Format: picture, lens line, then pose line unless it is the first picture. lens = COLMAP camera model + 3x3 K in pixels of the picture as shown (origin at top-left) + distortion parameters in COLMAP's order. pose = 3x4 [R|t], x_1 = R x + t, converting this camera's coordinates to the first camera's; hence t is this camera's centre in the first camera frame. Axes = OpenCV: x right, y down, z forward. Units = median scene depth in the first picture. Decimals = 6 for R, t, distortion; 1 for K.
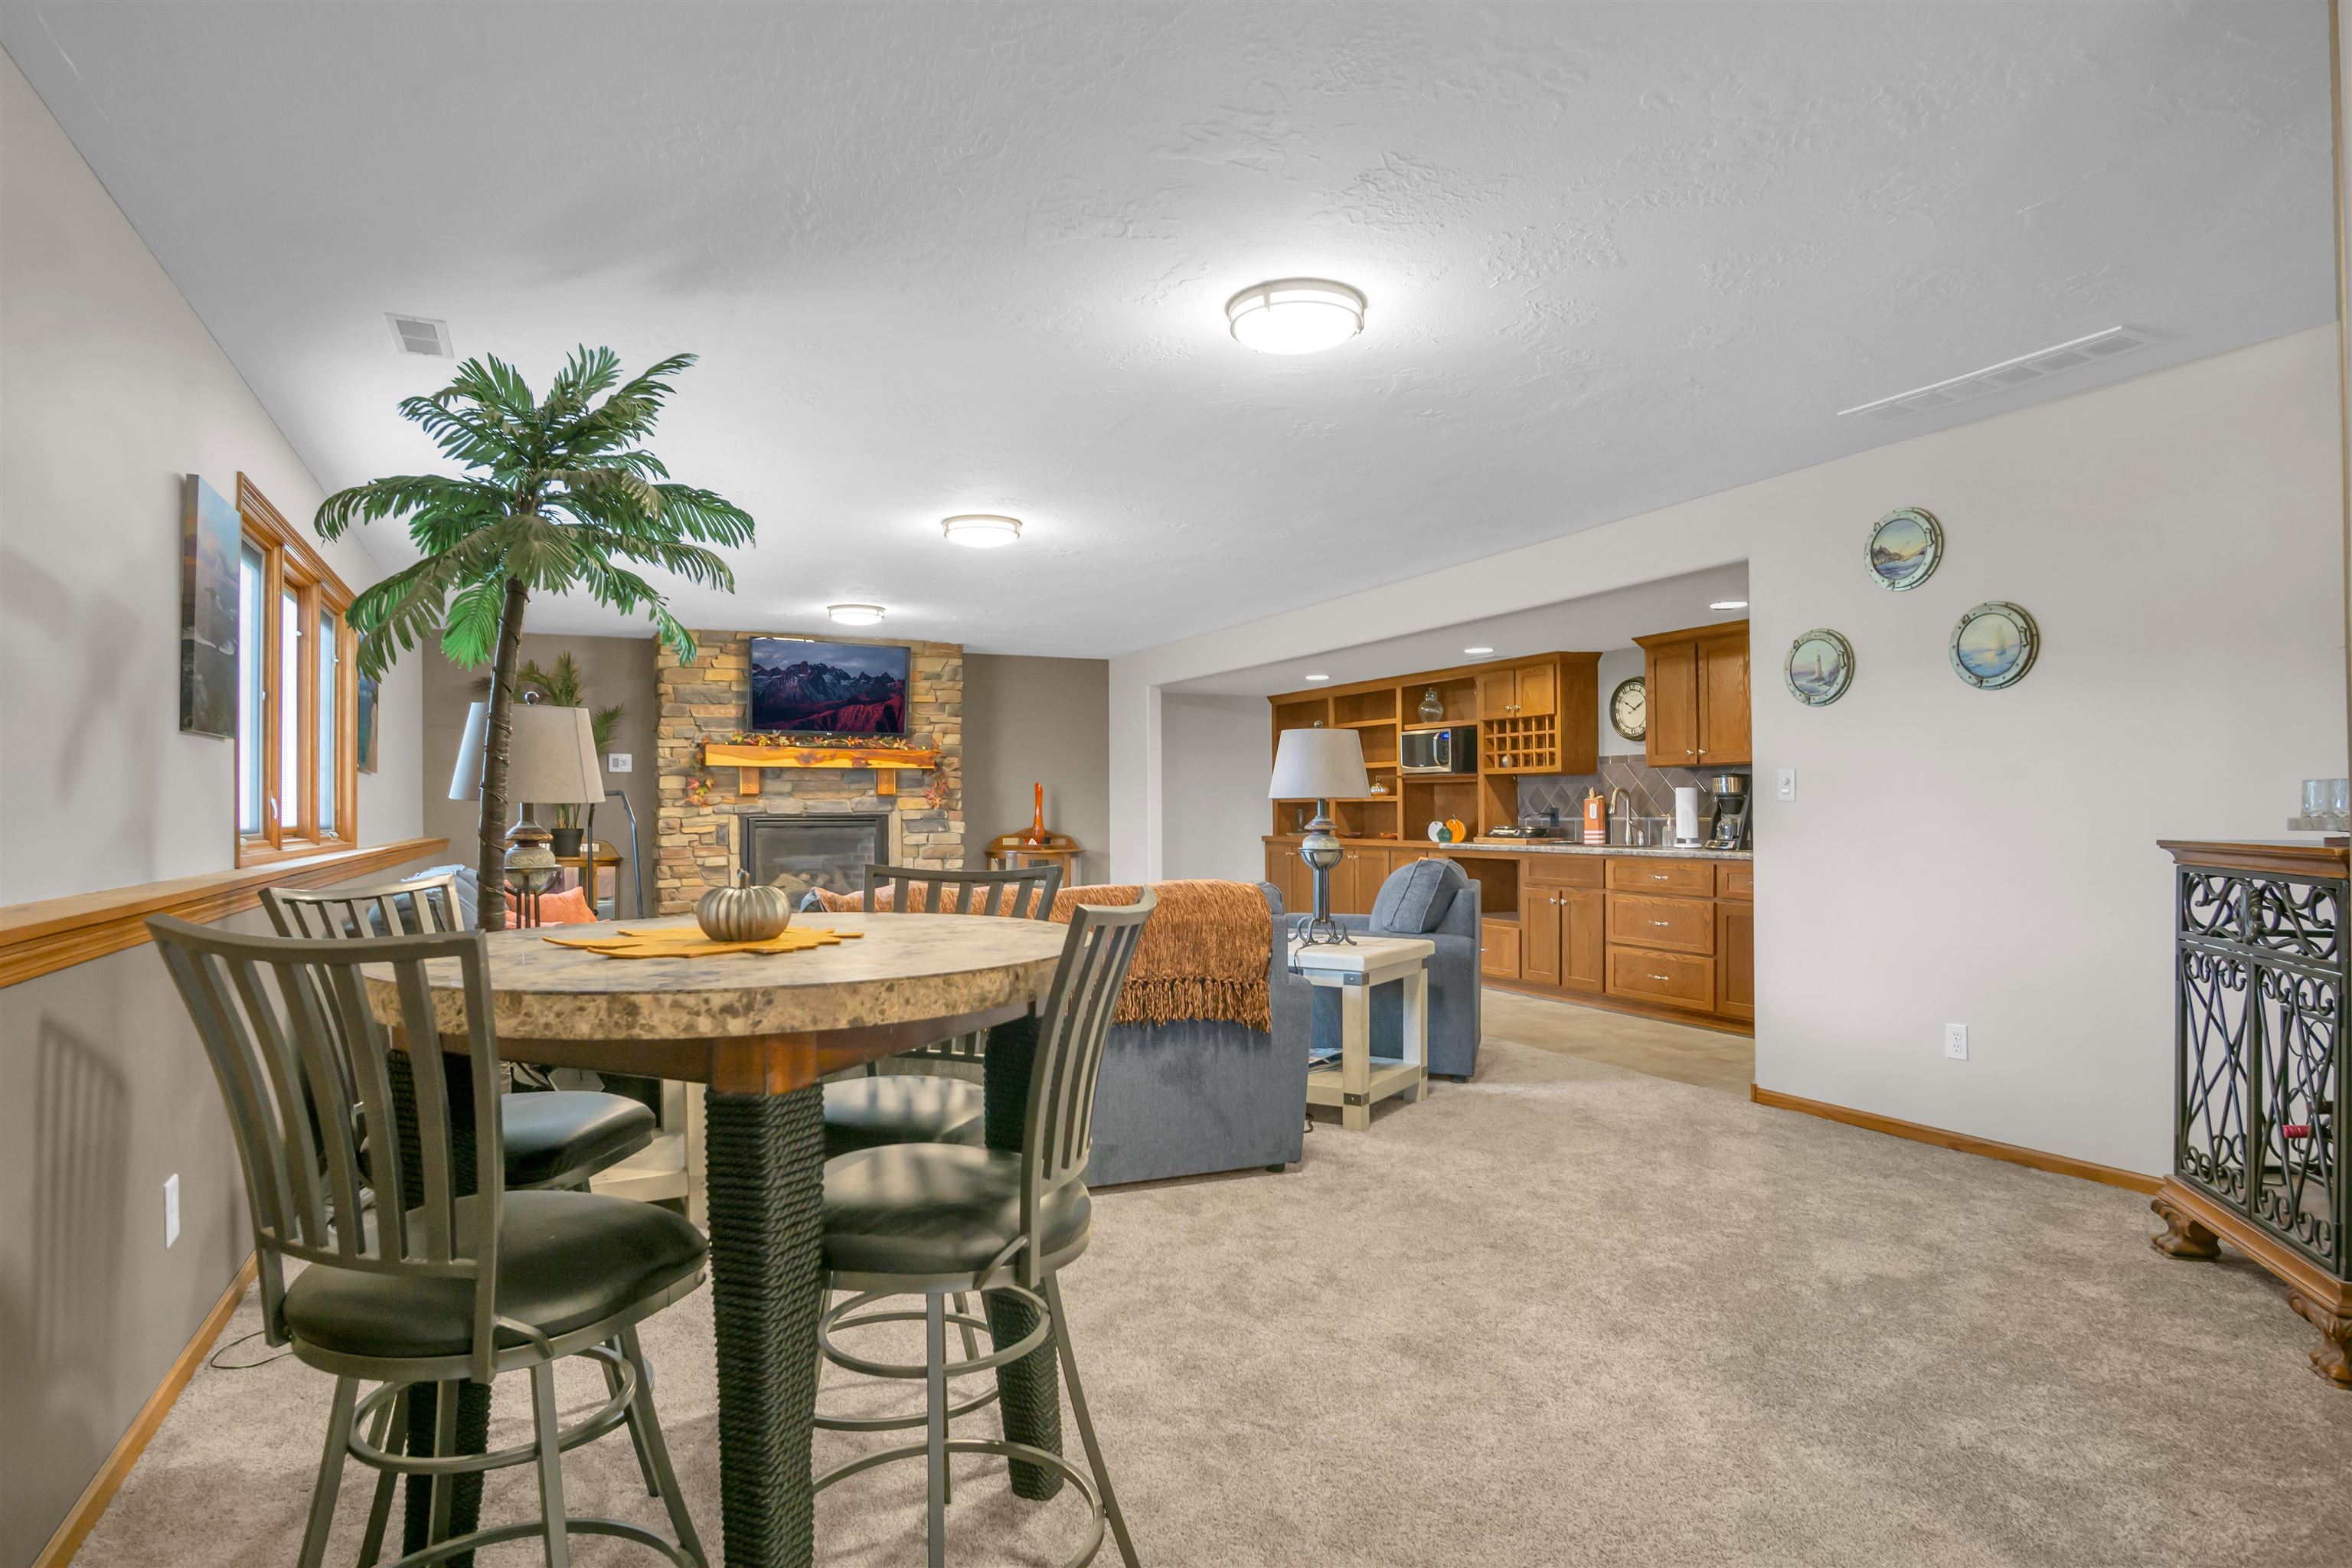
lens RADIAL K [[1270.1, 0, 1180.1], [0, 1270.1, 811.6], [0, 0, 1]] dist [-0.011048, -0.003121]
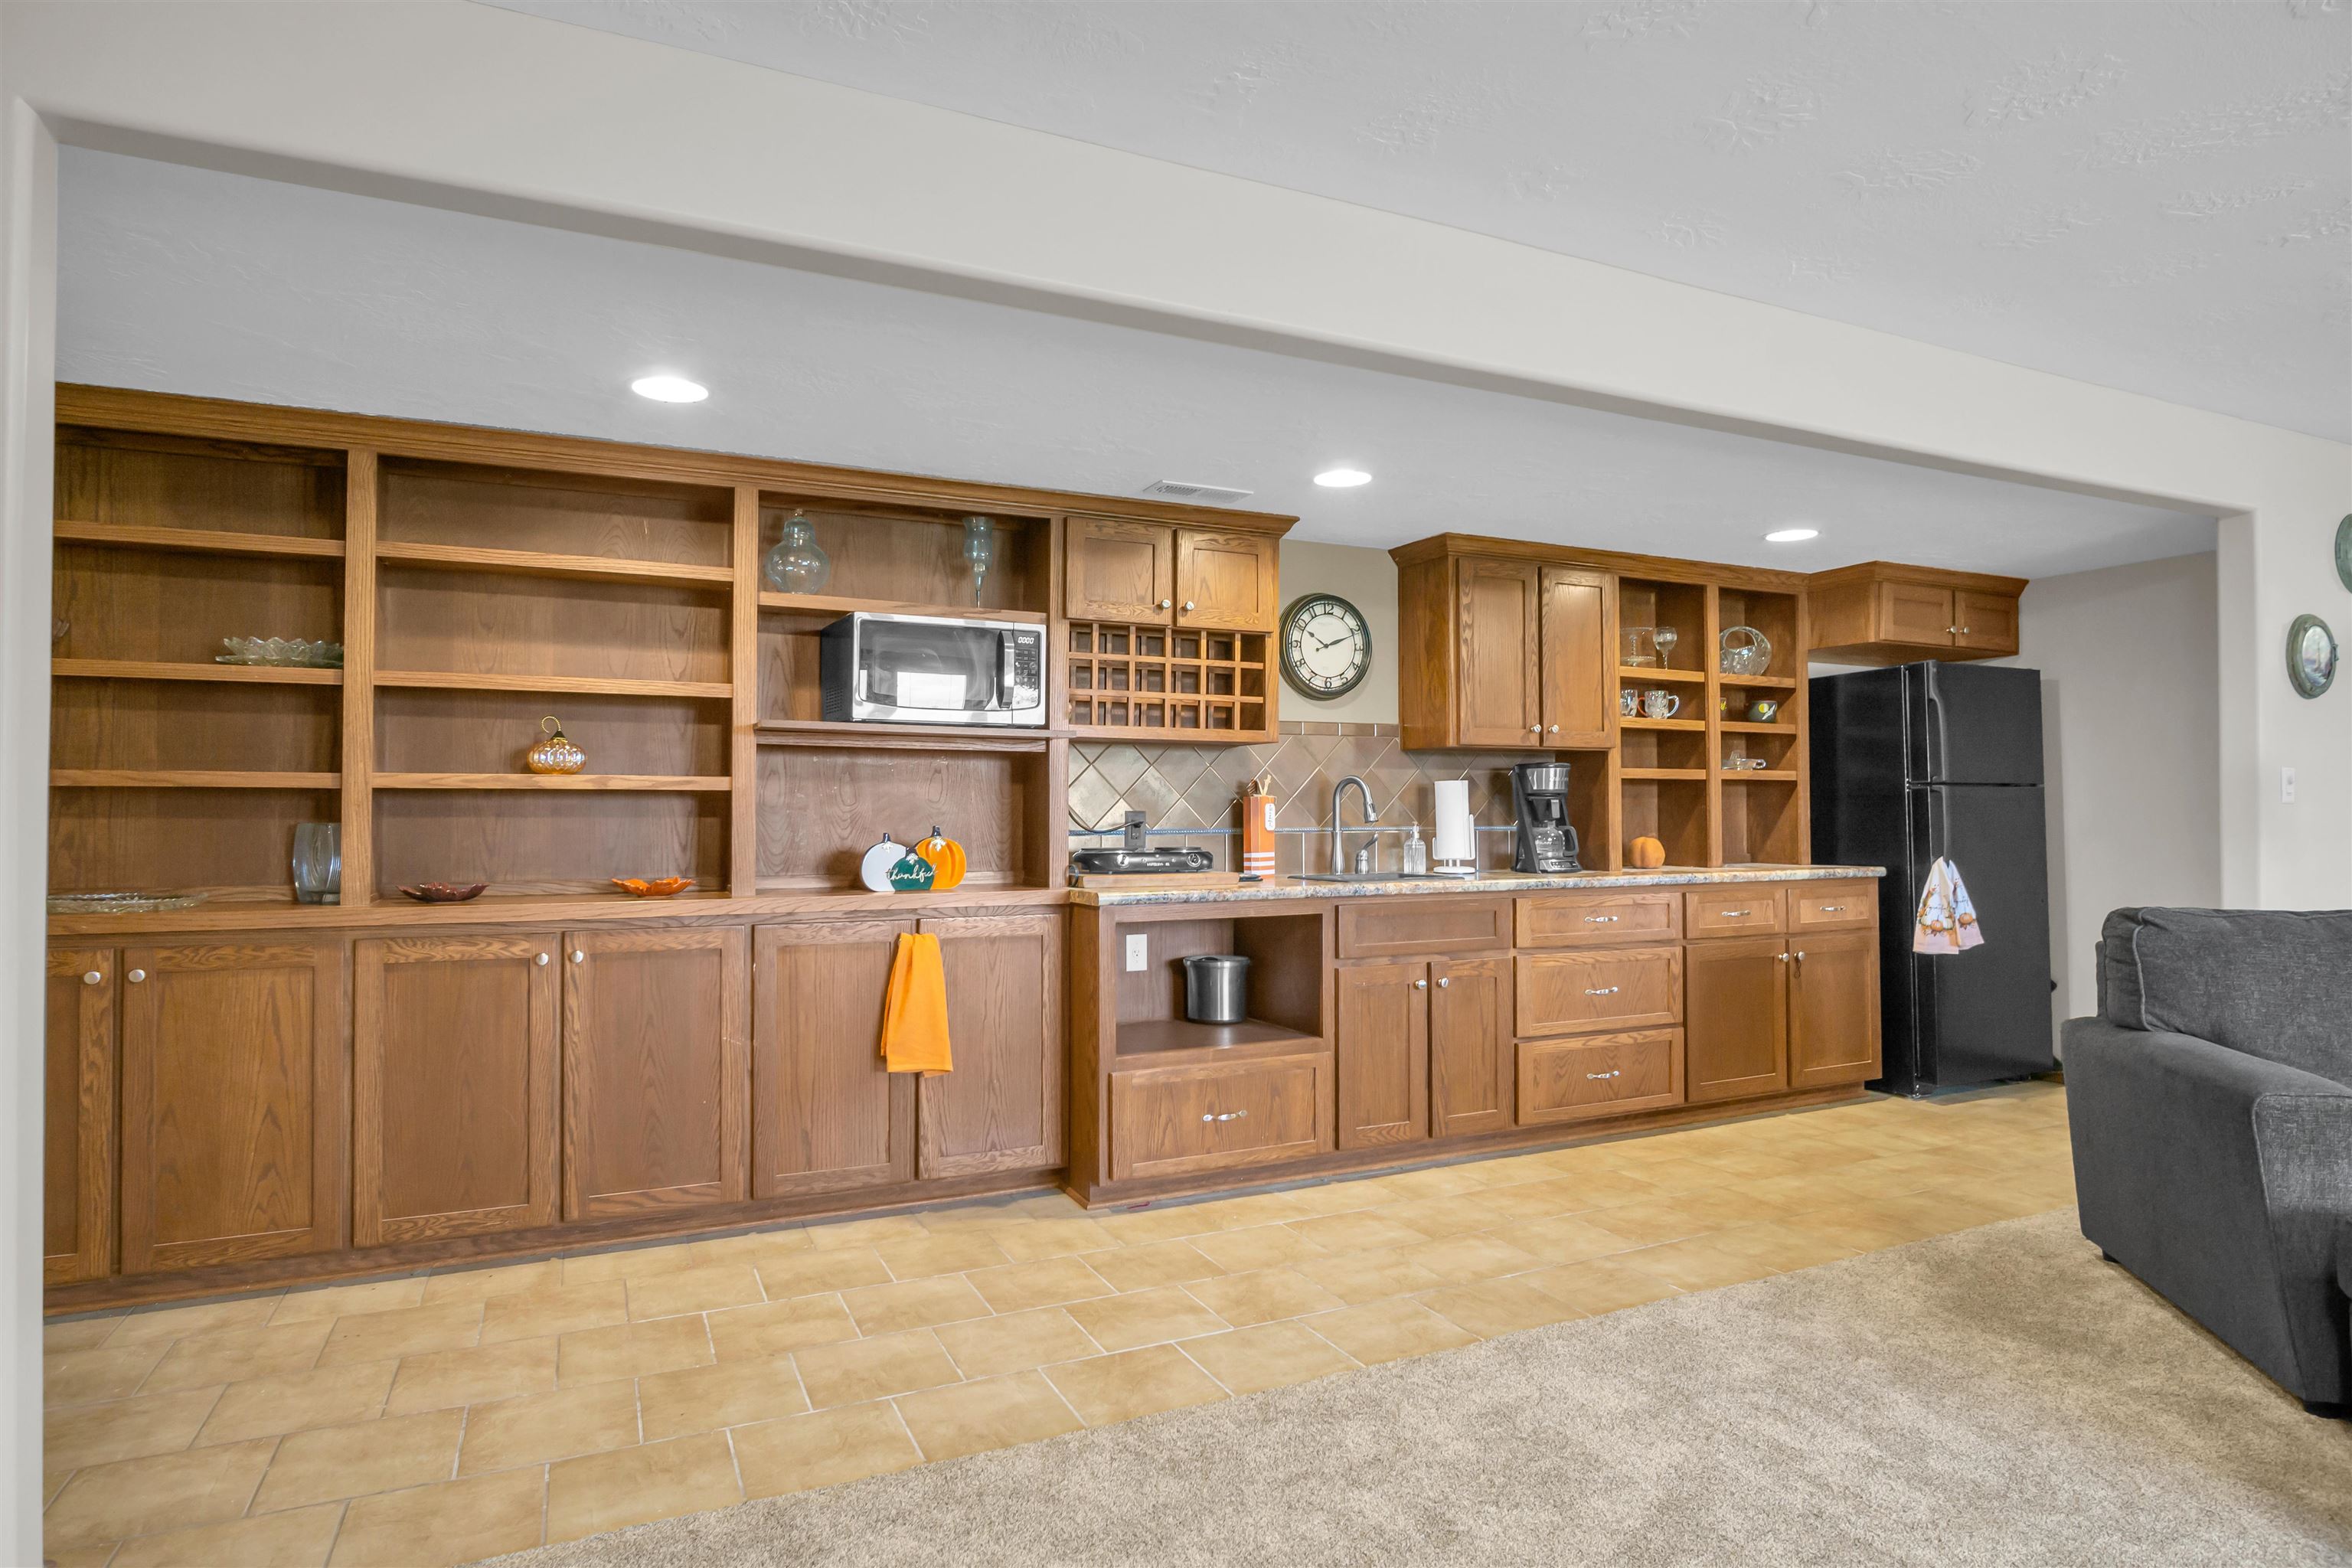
lens RADIAL K [[1270.1, 0, 1173.2], [0, 1270.1, 776.3], [0, 0, 1]] dist [-0.011048, -0.003121]
pose [[0.020547, 0.012483, 0.999711, -0.262005], [-0.005924, 0.999906, -0.012364, -0.011427], [-0.999771, -0.005668, 0.020619, 1.154382]]
